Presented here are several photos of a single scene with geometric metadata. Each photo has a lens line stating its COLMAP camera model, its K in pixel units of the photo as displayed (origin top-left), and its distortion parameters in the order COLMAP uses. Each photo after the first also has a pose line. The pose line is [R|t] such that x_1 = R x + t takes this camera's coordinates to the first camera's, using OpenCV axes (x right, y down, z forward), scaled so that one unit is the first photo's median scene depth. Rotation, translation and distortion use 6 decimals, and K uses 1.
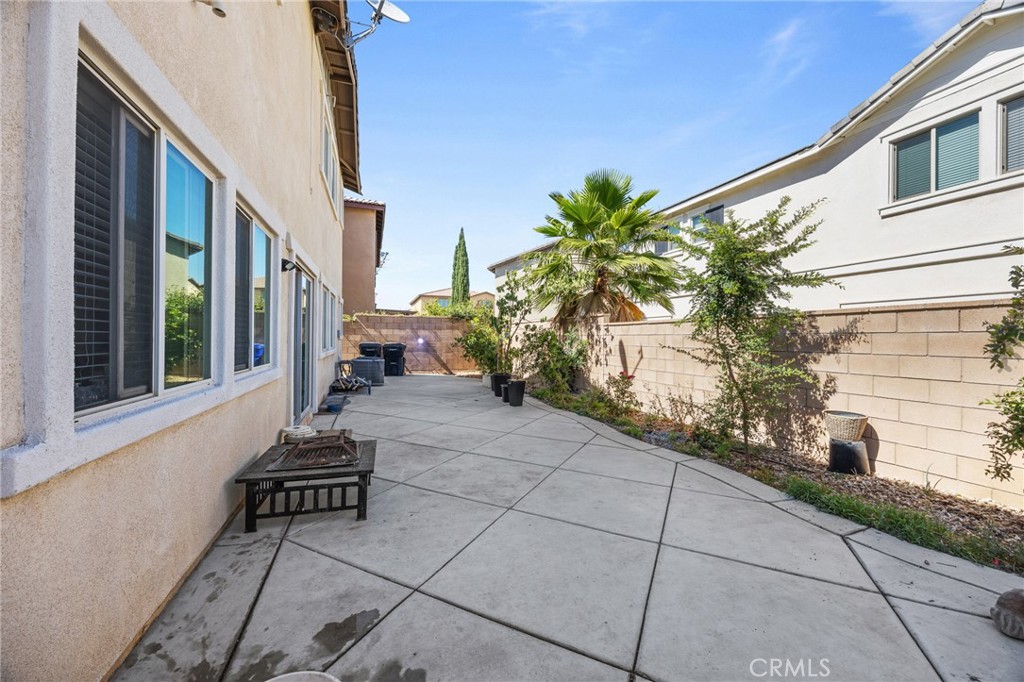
lens RADIAL K [[386.9, 0, 522.6], [0, 386.9, 340.3], [0, 0, 1]] dist [-0.005566, 0.000552]
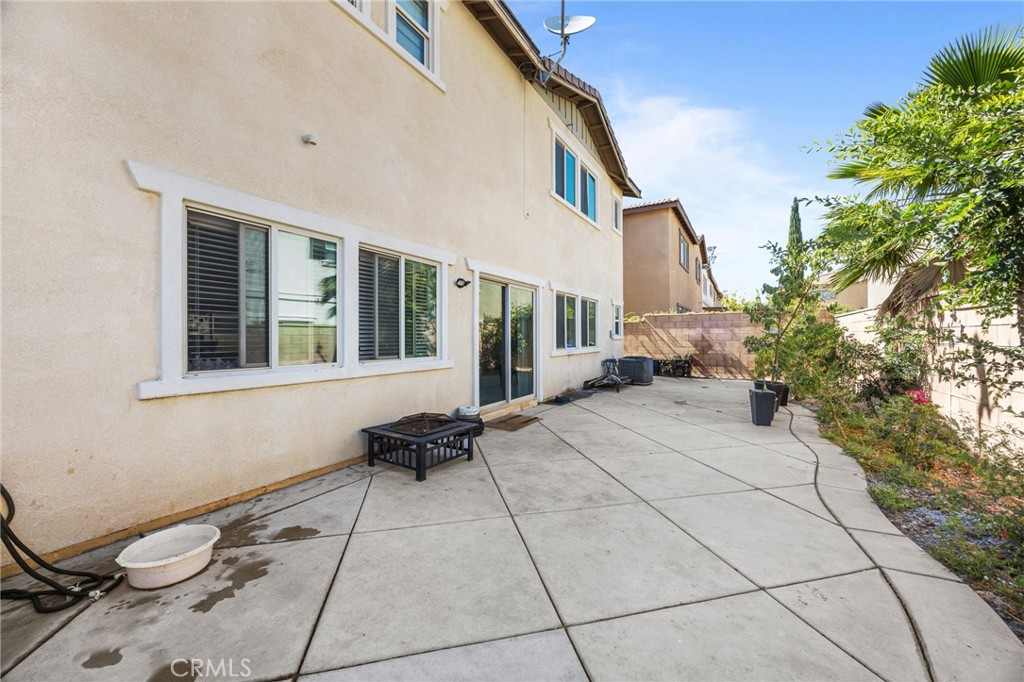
lens RADIAL K [[386.9, 0, 519.0], [0, 386.9, 340.2], [0, 0, 1]] dist [-0.005566, 0.000552]
pose [[0.629021, -0.008729, -0.777339, 0.655292], [0.007030, 0.999960, -0.005540, 0.012037], [0.777356, -0.001980, 0.629057, 0.388000]]
